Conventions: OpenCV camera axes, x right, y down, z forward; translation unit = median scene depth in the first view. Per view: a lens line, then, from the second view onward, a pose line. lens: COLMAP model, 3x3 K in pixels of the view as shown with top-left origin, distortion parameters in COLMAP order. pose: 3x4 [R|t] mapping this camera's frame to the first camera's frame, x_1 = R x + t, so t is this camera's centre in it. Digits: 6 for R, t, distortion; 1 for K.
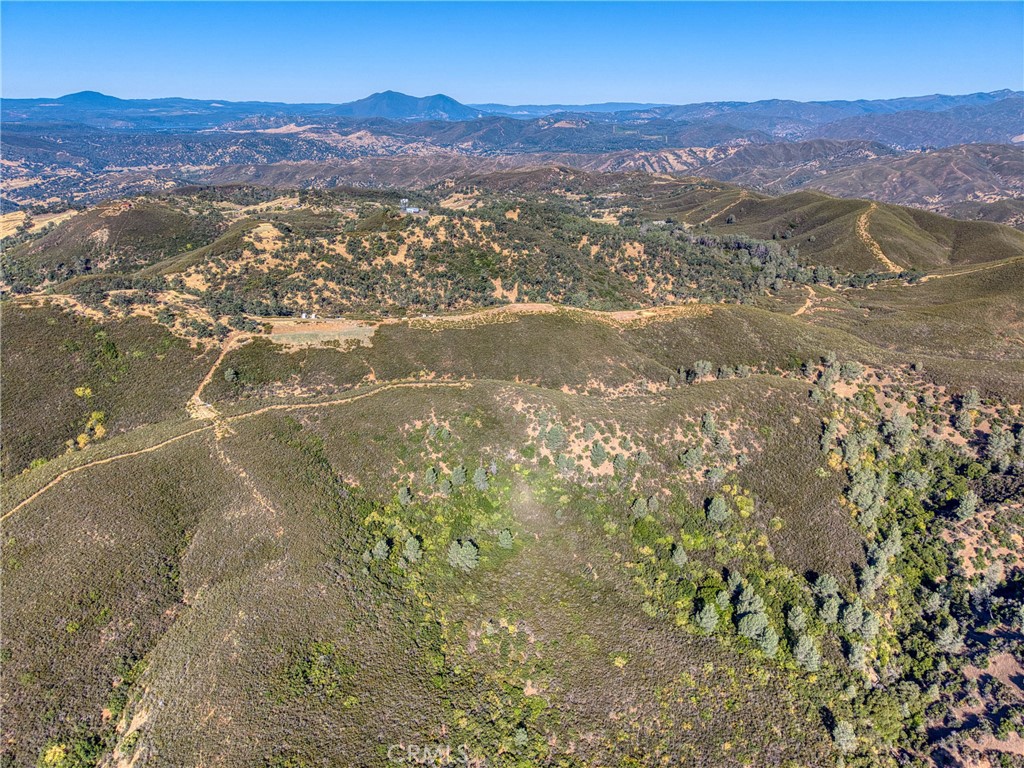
lens RADIAL K [[683.2, 0, 513.0], [0, 683.2, 385.7], [0, 0, 1]] dist [0.029511, -0.031592]
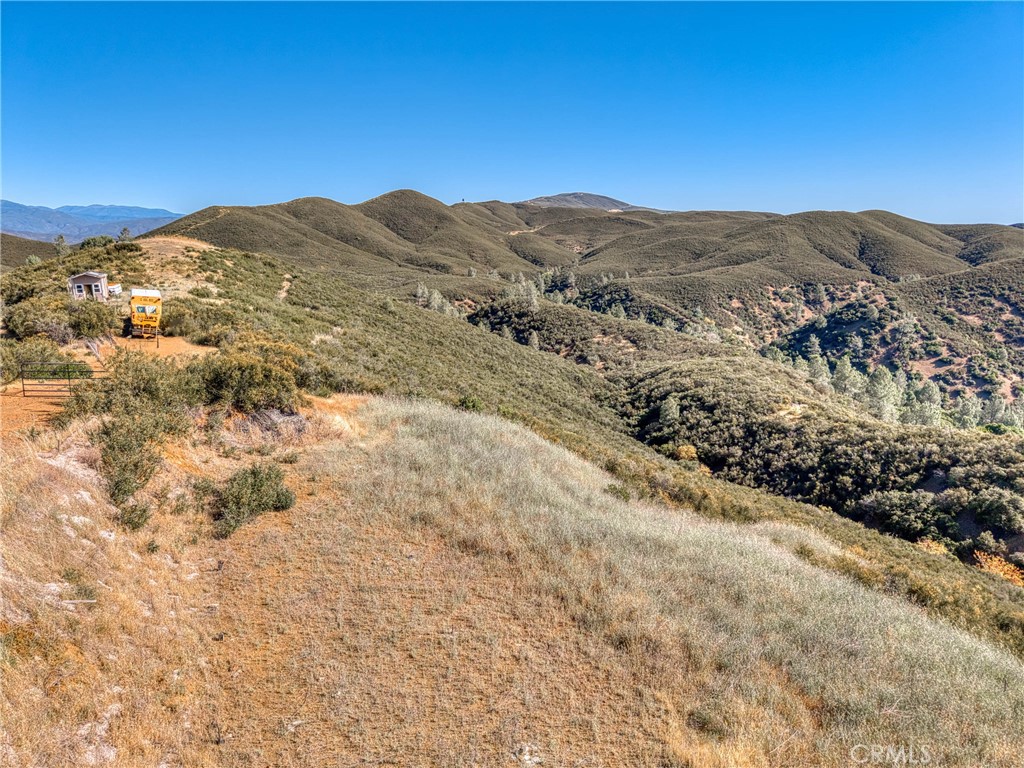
lens RADIAL K [[683.2, 0, 512.2], [0, 683.2, 386.5], [0, 0, 1]] dist [0.029511, -0.031592]
pose [[-0.105306, -0.227449, 0.968079, -0.140026], [0.378310, 0.891134, 0.250523, -0.052603], [-0.919670, 0.392615, -0.007796, 0.538064]]
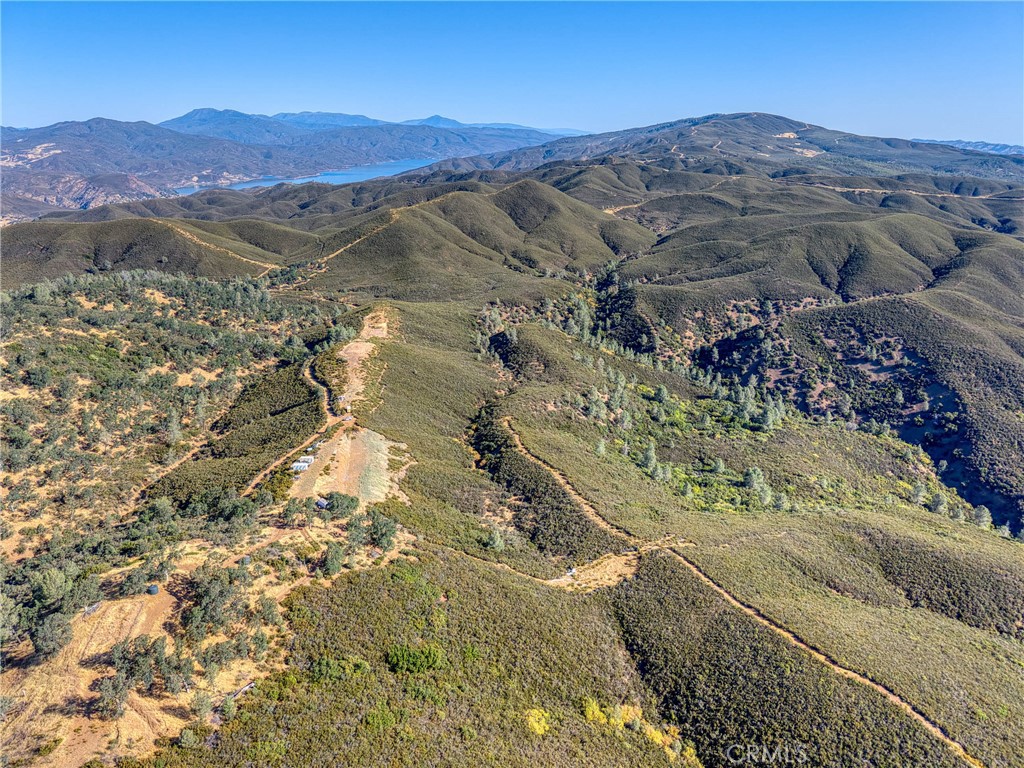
lens RADIAL K [[683.2, 0, 511.0], [0, 683.2, 388.8], [0, 0, 1]] dist [0.029511, -0.031592]
pose [[0.152659, -0.352786, 0.923167, -0.424723], [0.381226, 0.882841, 0.274334, -0.135116], [-0.911791, 0.310056, 0.269265, 0.369233]]
